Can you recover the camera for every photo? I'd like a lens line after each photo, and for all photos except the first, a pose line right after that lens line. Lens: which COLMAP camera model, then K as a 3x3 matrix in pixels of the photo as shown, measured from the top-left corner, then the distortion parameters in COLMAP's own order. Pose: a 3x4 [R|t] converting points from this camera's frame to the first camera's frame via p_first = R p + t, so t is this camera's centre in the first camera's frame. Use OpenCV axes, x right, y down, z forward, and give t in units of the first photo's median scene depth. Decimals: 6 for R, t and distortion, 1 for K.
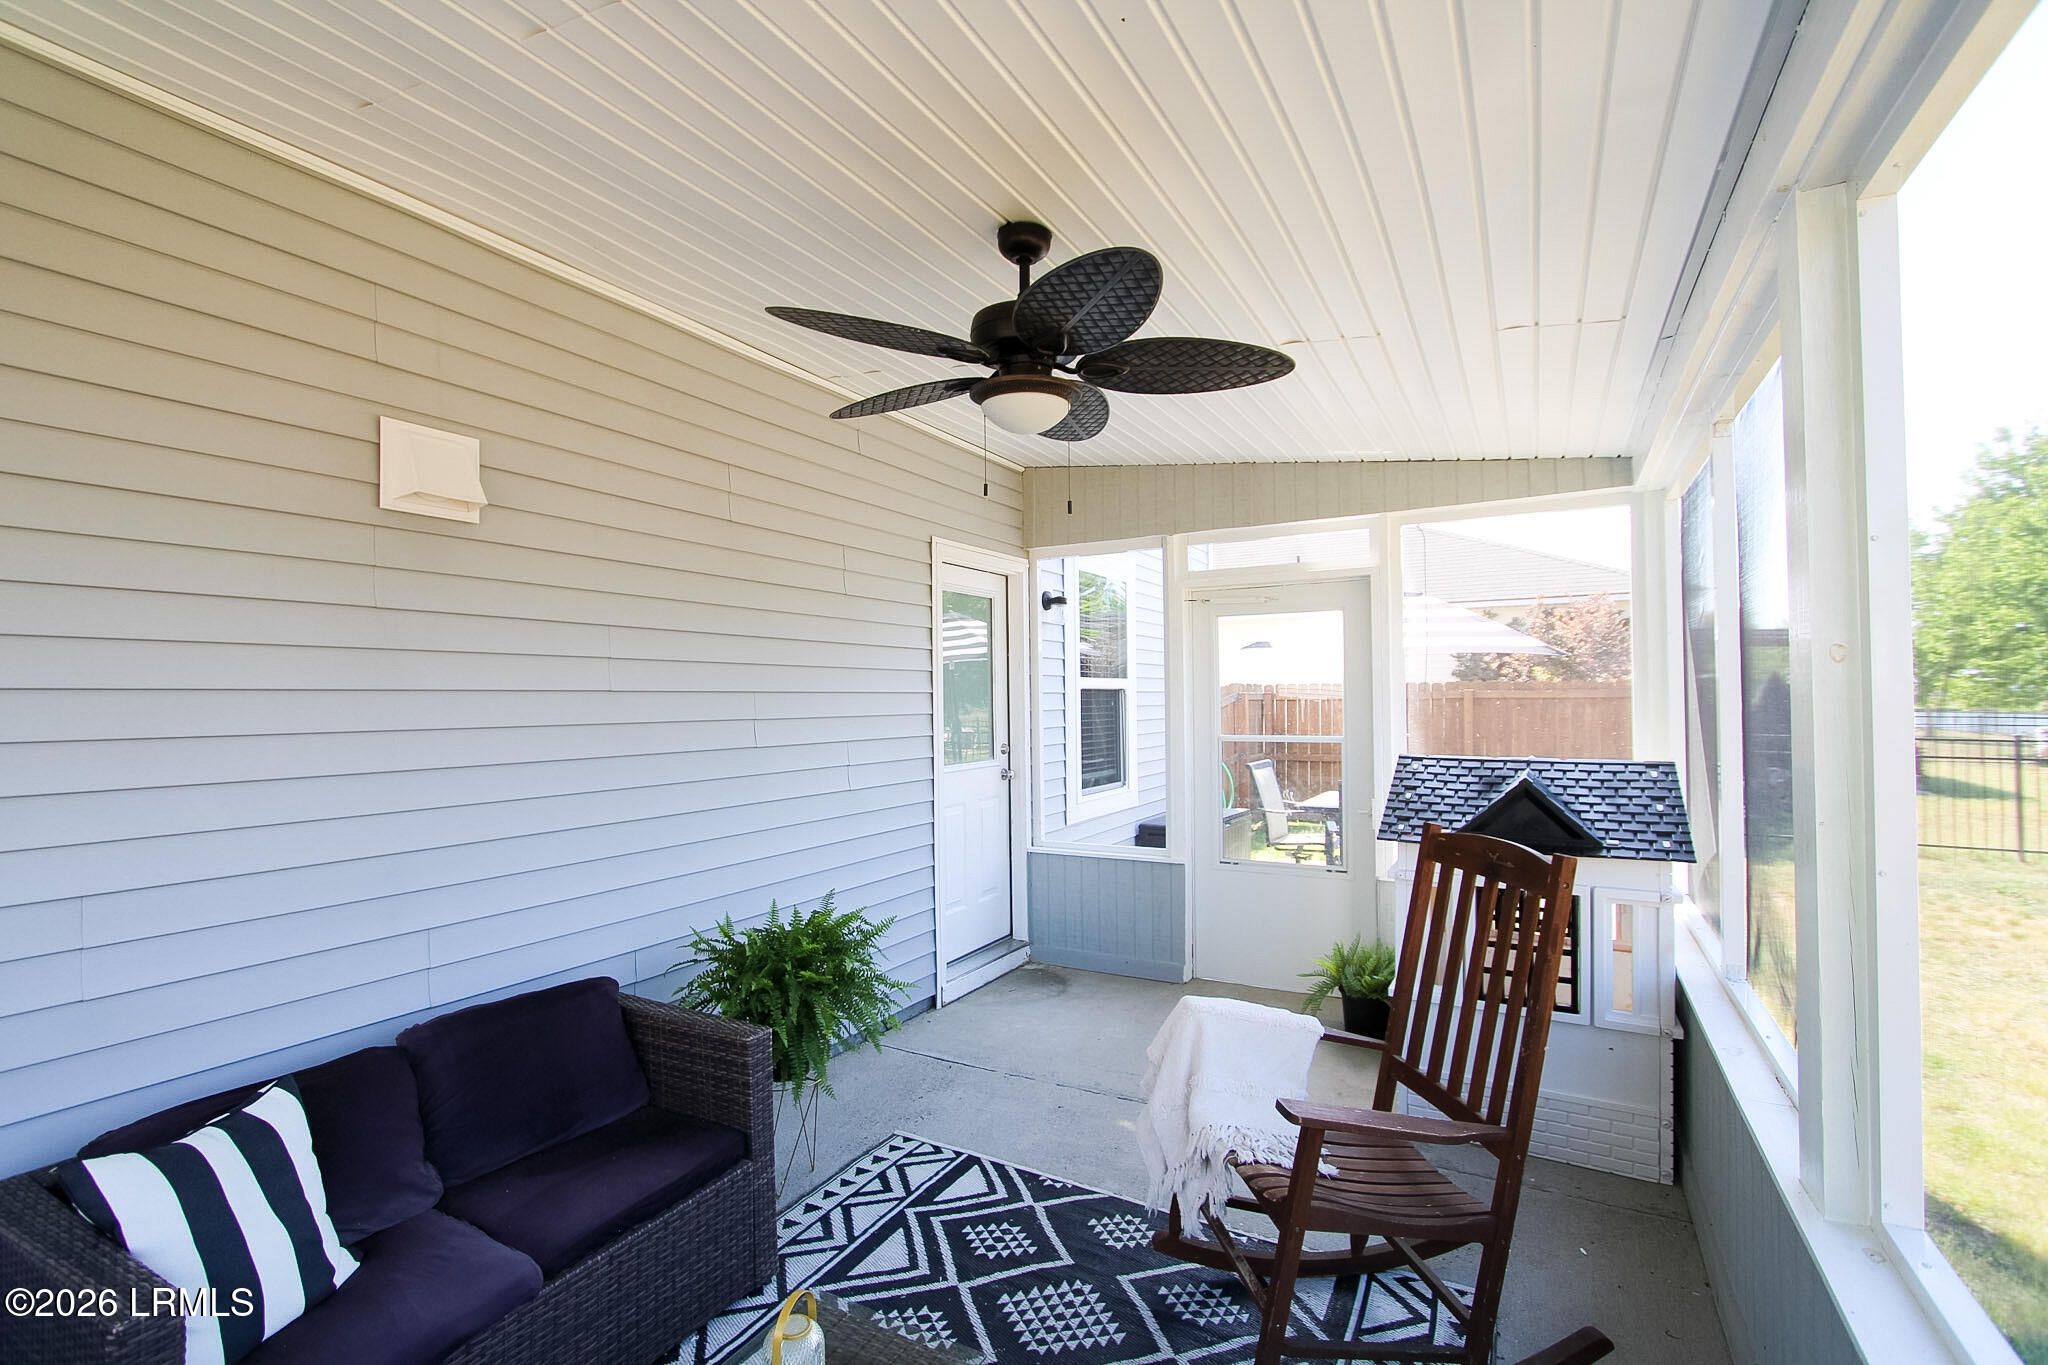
lens RADIAL K [[931.7, 0, 1024.0], [0, 931.7, 682.5], [0, 0, 1]] dist [-0.000325, -0.000049]
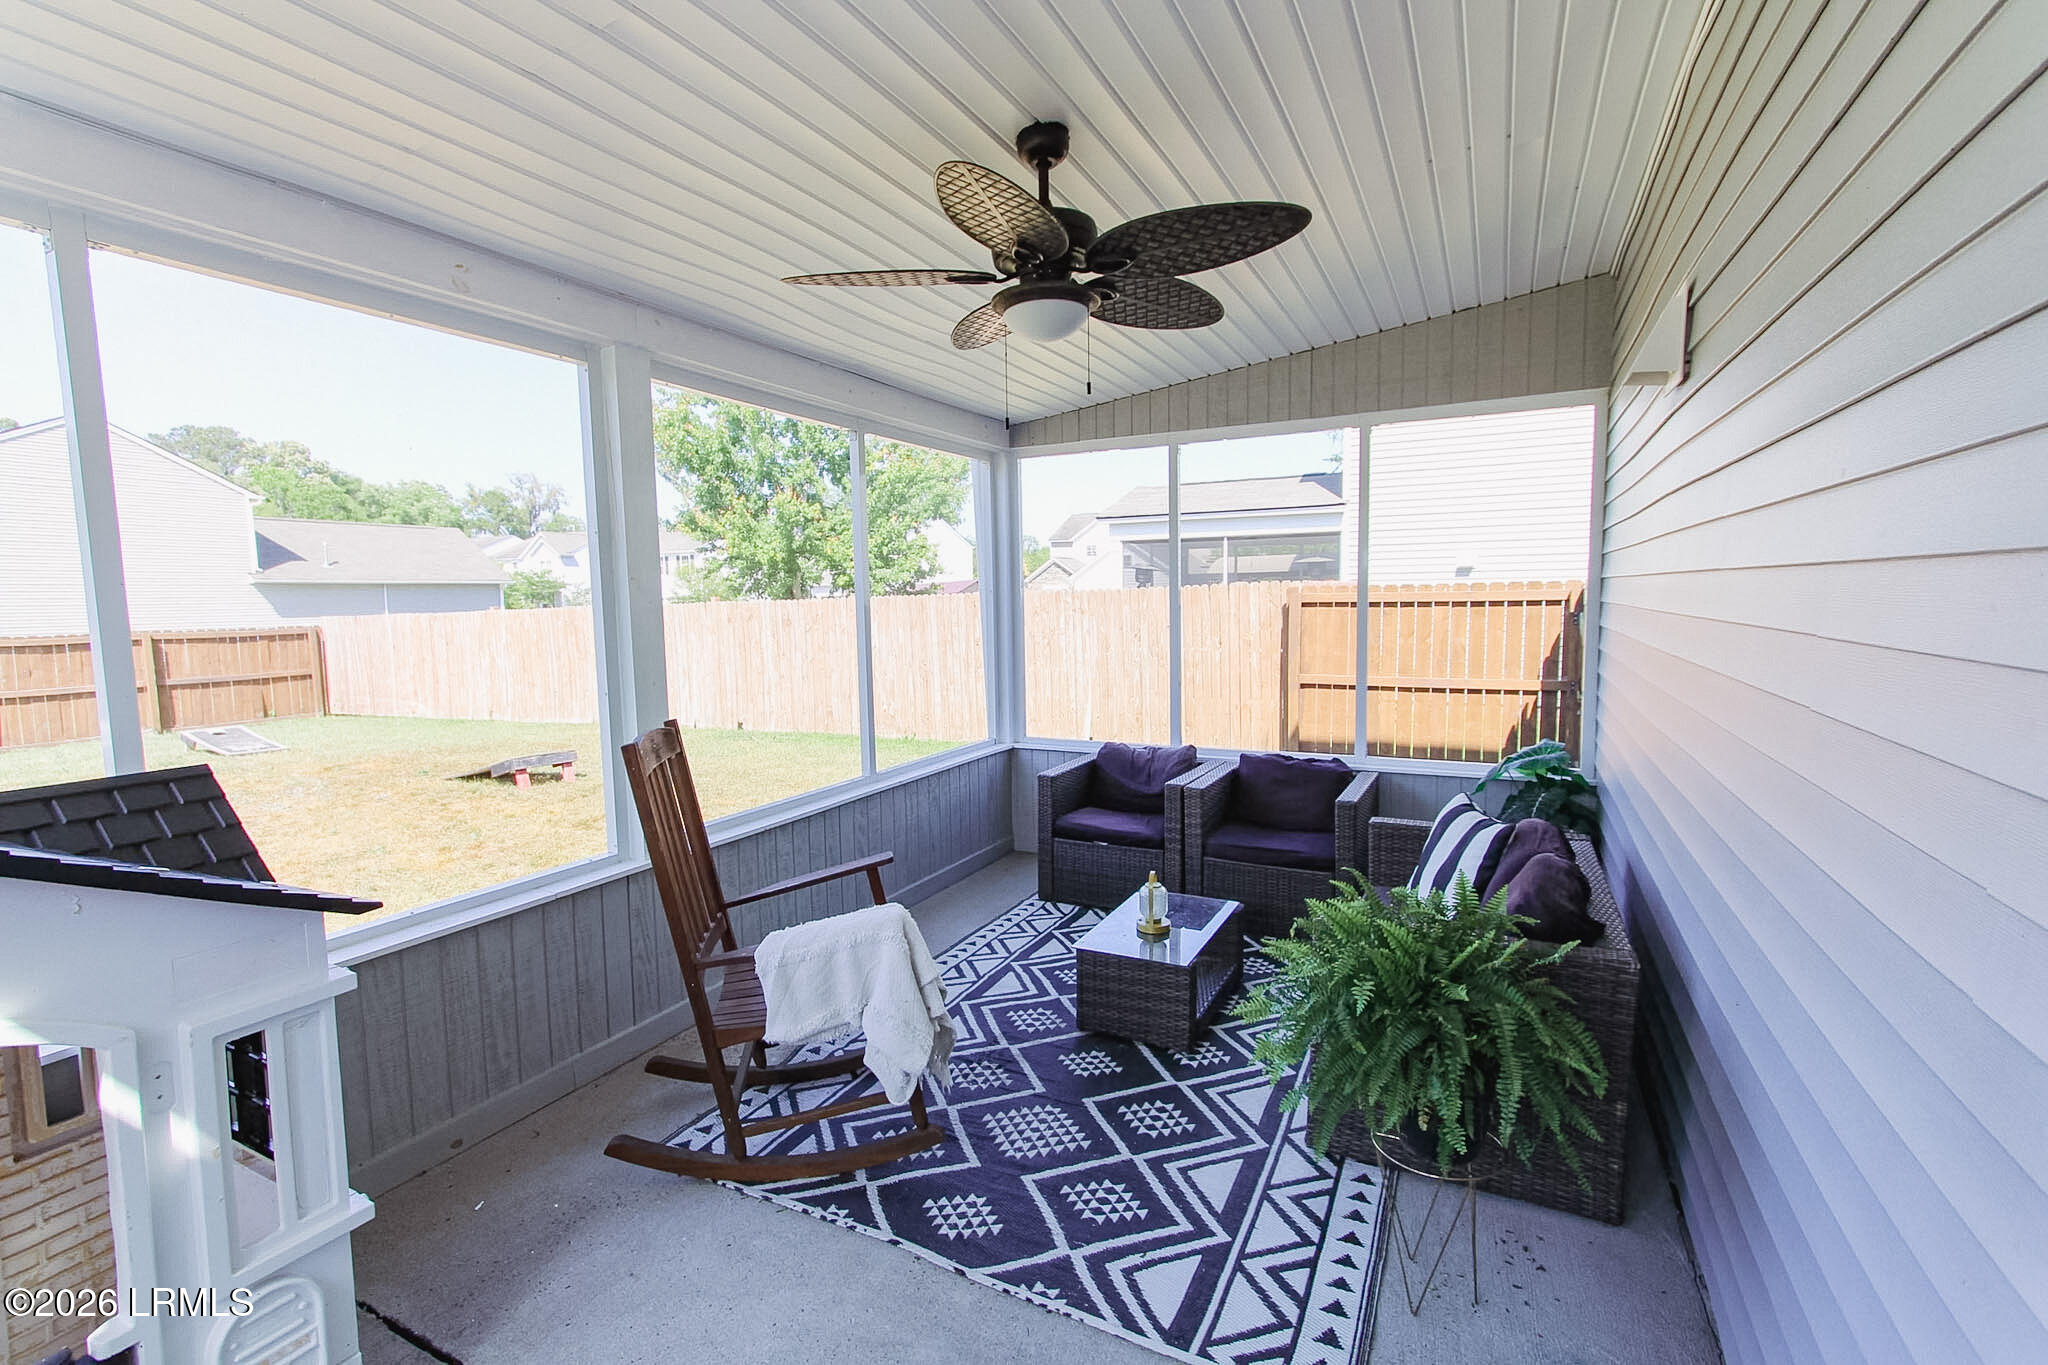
lens RADIAL K [[931.7, 0, 1024.0], [0, 931.7, 682.5], [0, 0, 1]] dist [-0.000325, -0.000049]
pose [[-0.999013, 0.033588, -0.029055, 0.056118], [0.031254, 0.996515, 0.077336, 0.024130], [0.031552, 0.076352, -0.996582, 1.759902]]
